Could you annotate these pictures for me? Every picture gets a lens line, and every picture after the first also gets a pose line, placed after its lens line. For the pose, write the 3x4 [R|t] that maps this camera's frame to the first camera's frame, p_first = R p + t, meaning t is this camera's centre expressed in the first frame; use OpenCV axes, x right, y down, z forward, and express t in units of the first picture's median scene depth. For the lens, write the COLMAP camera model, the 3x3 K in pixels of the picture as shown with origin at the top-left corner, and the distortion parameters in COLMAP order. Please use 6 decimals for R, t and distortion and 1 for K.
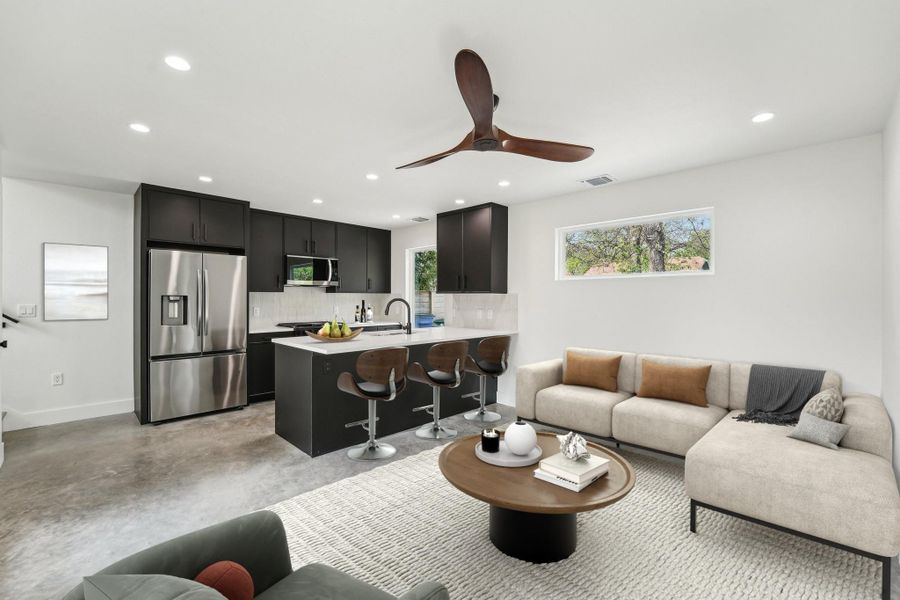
lens RADIAL K [[407.5, 0, 452.9], [0, 407.5, 299.2], [0, 0, 1]] dist [0.000066, 0.000404]
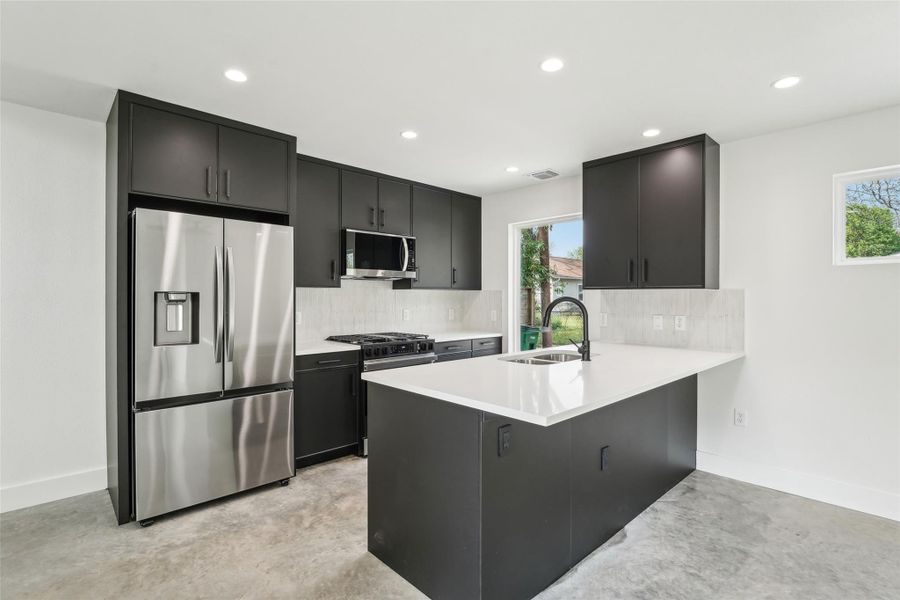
lens RADIAL K [[449.9, 0, 447.5], [0, 449.9, 299.4], [0, 0, 1]] dist [0.003139, -0.000529]
pose [[0.999800, -0.000434, -0.020008, -0.279815], [0.000444, 1.000000, 0.000483, 0.001005], [0.020008, -0.000491, 0.999800, 0.362404]]
